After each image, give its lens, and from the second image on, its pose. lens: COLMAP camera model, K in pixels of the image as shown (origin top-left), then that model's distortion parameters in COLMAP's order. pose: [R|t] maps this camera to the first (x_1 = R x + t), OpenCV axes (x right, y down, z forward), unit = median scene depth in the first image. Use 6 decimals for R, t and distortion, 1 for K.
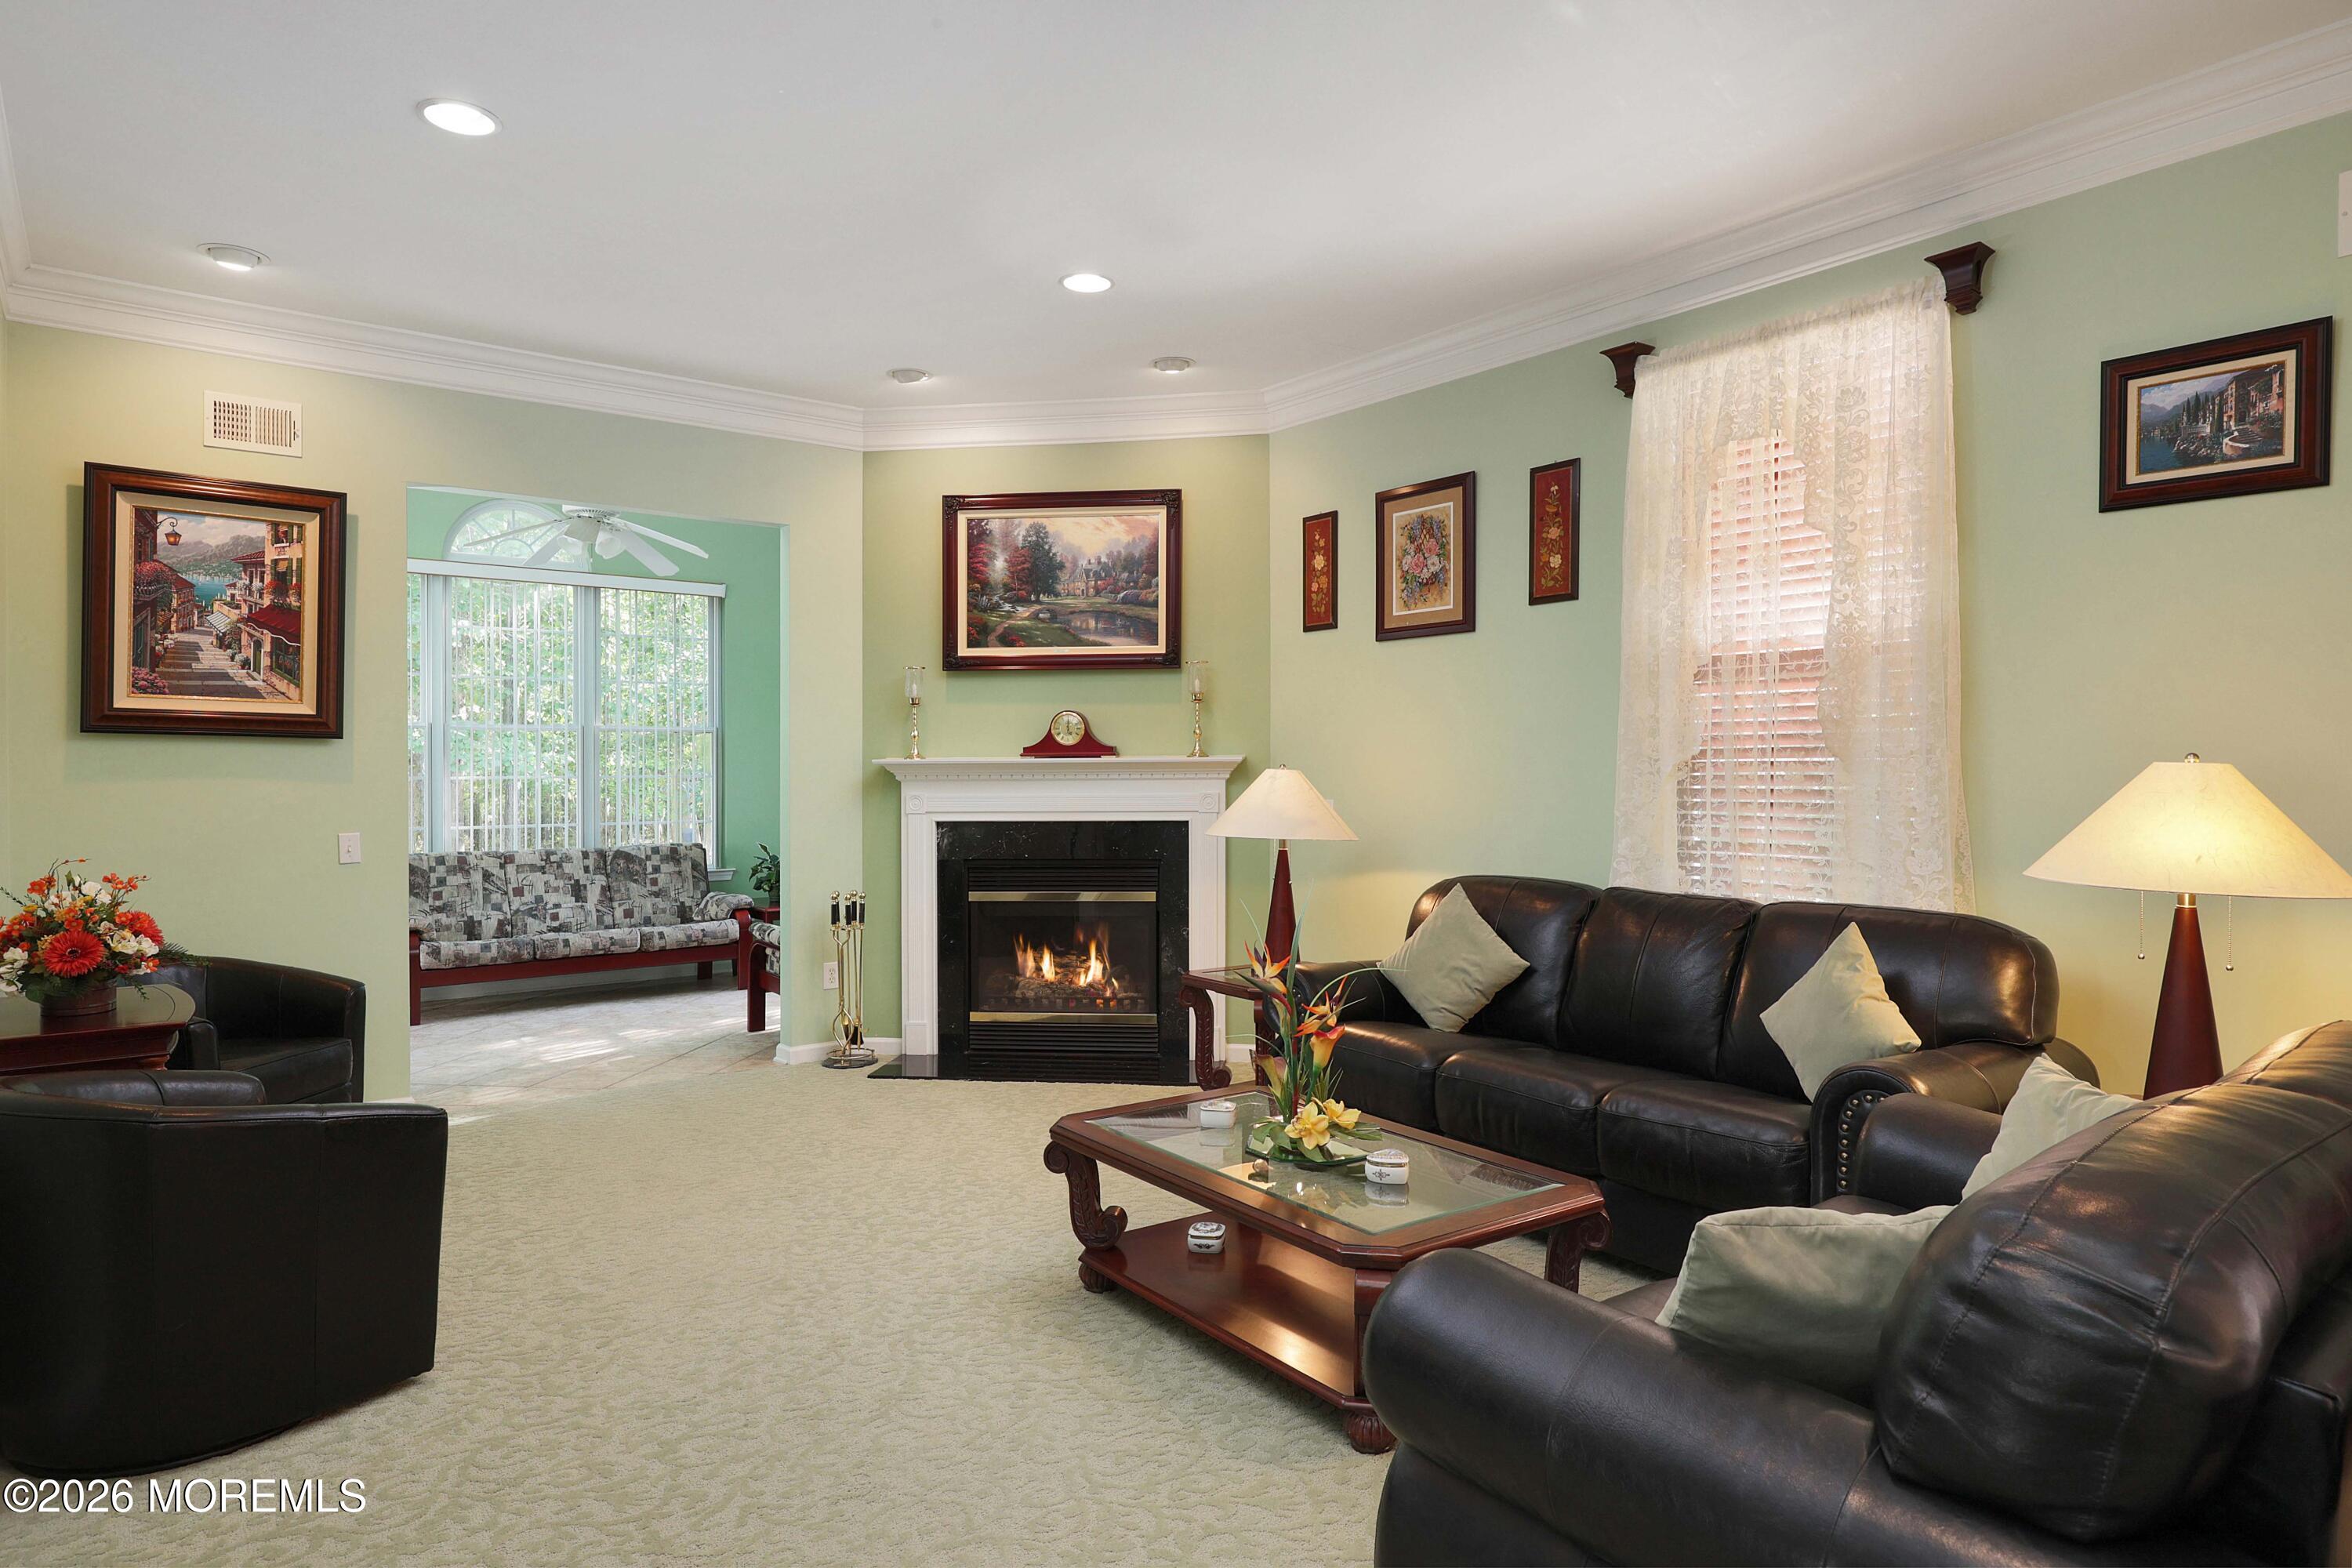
lens RADIAL K [[1346.2, 0, 1190.7], [0, 1346.2, 779.0], [0, 0, 1]] dist [-0.004350, 0.000138]
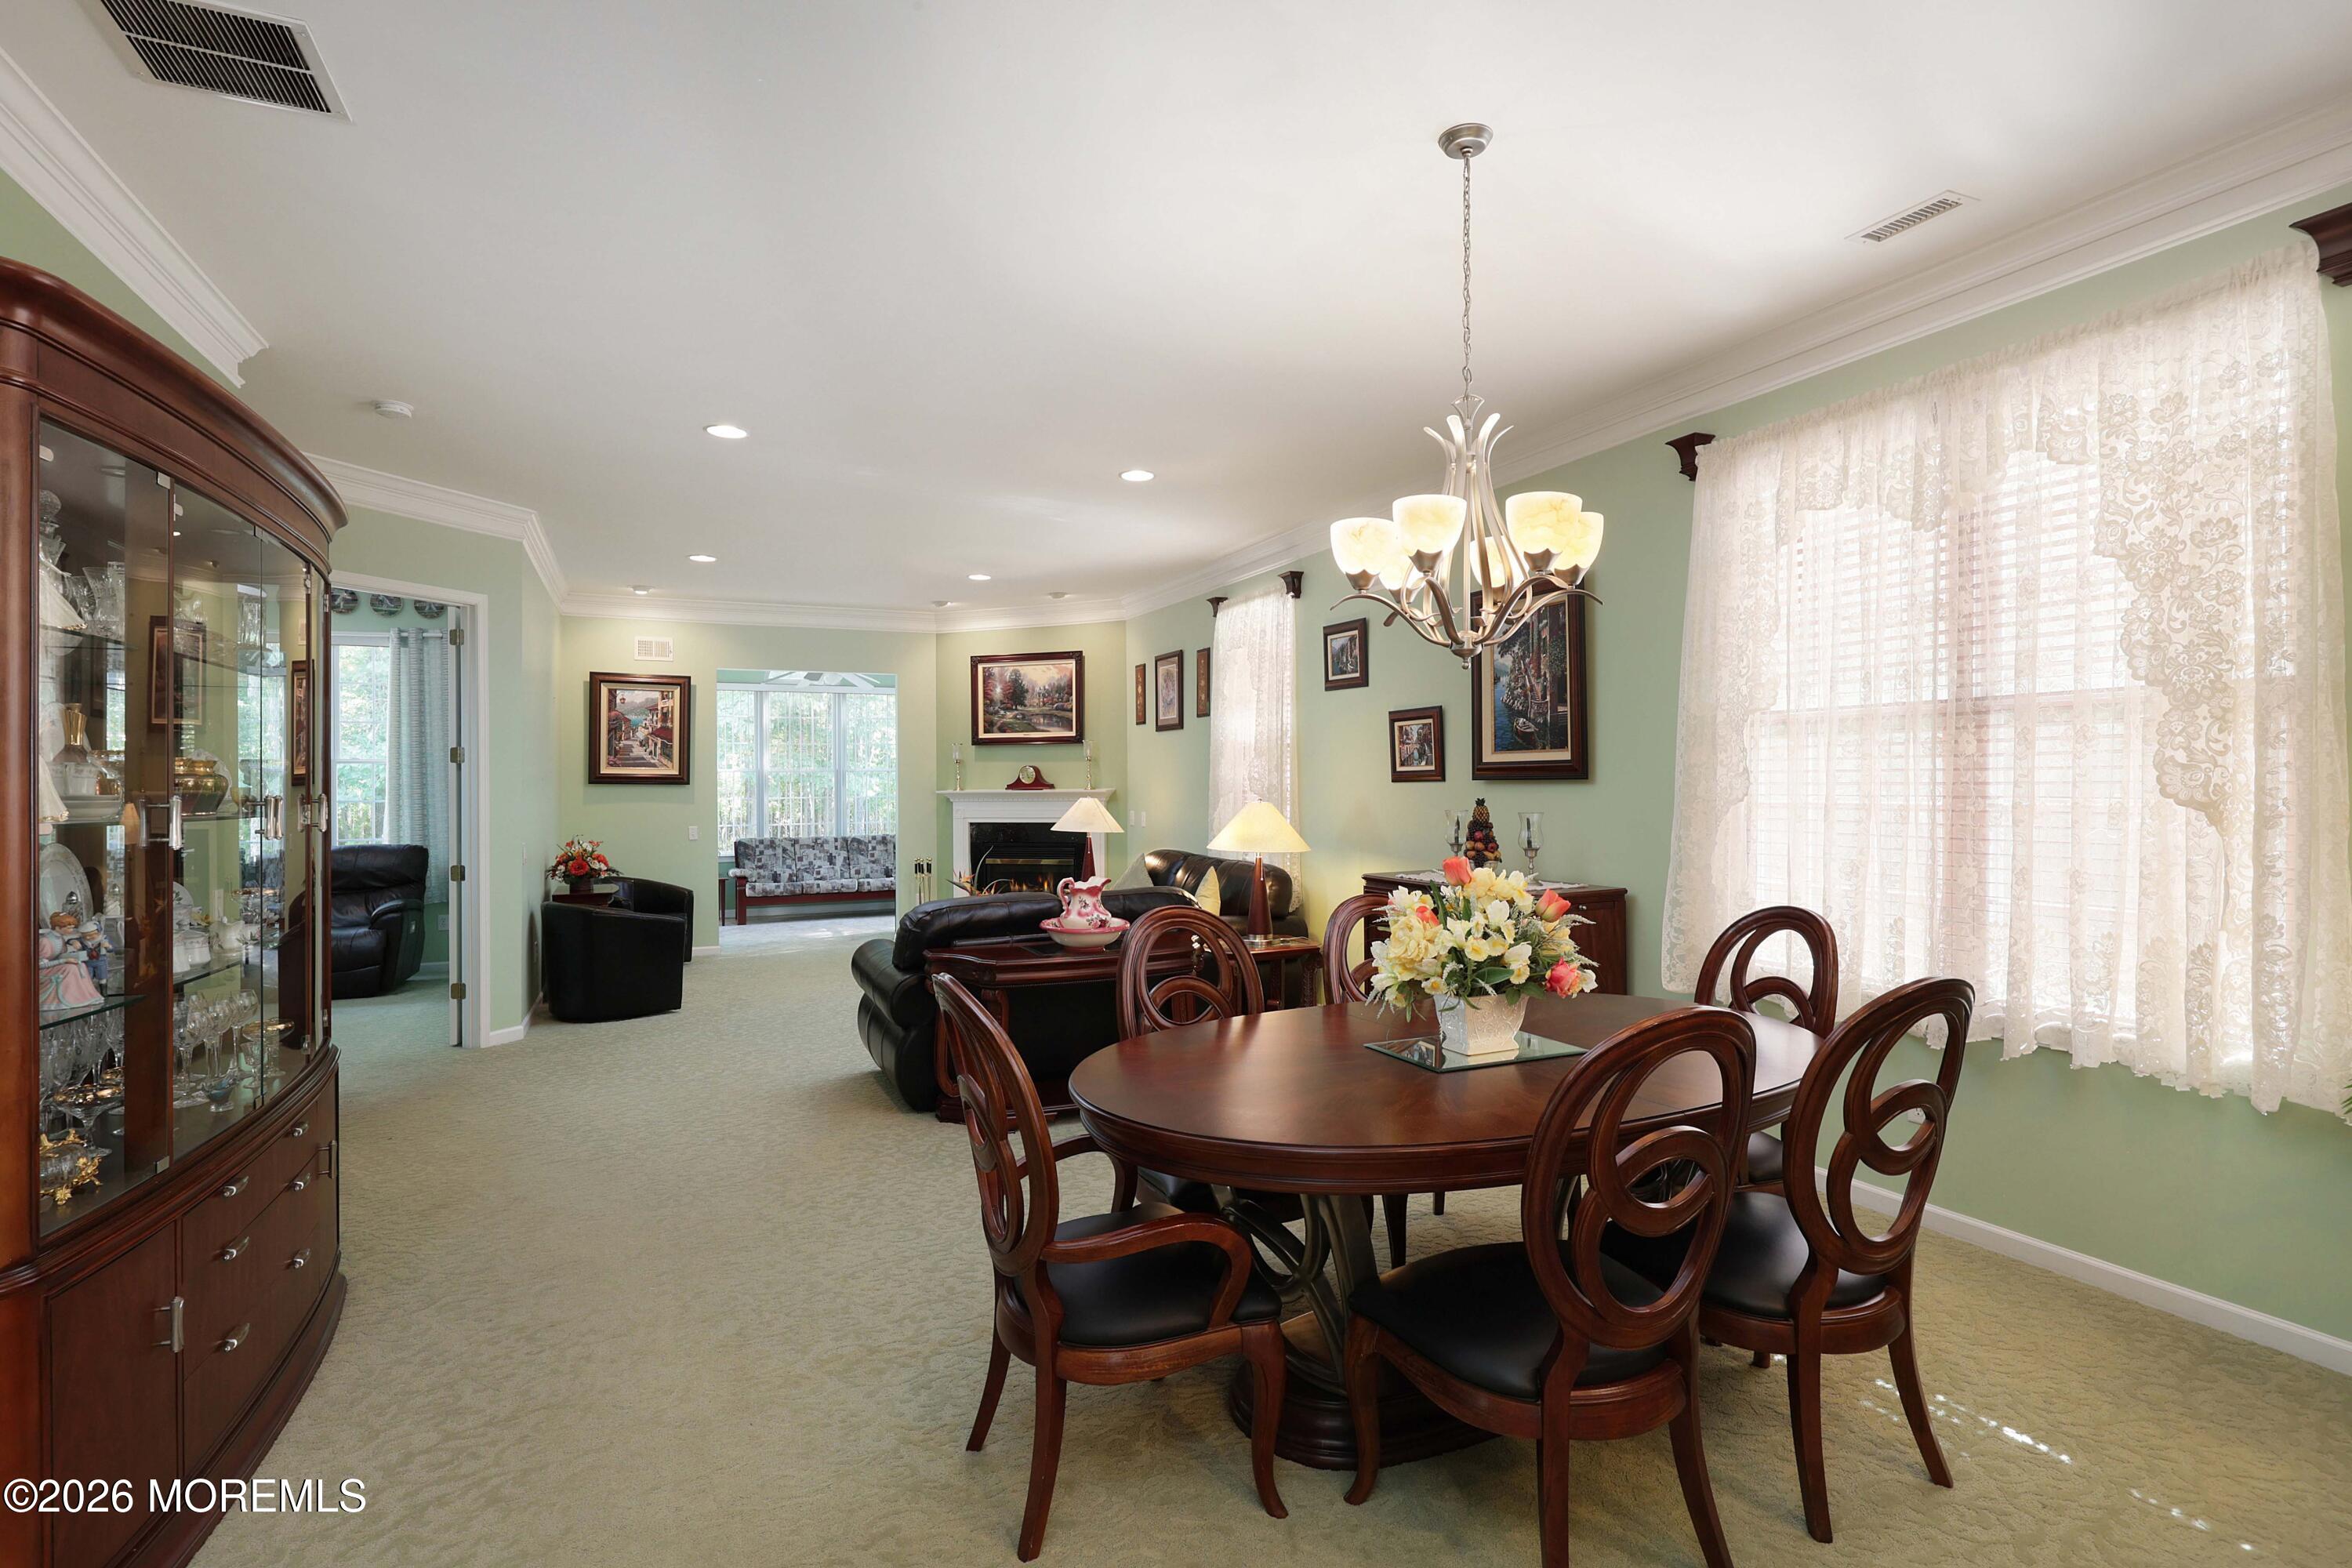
lens RADIAL K [[1145.5, 0, 1183.3], [0, 1145.5, 779.5], [0, 0, 1]] dist [0.002289, -0.000147]
pose [[0.971870, -0.004114, -0.235483, 0.507862], [0.002714, 0.999977, -0.006267, -0.019681], [0.235503, 0.005452, 0.971858, -0.546130]]
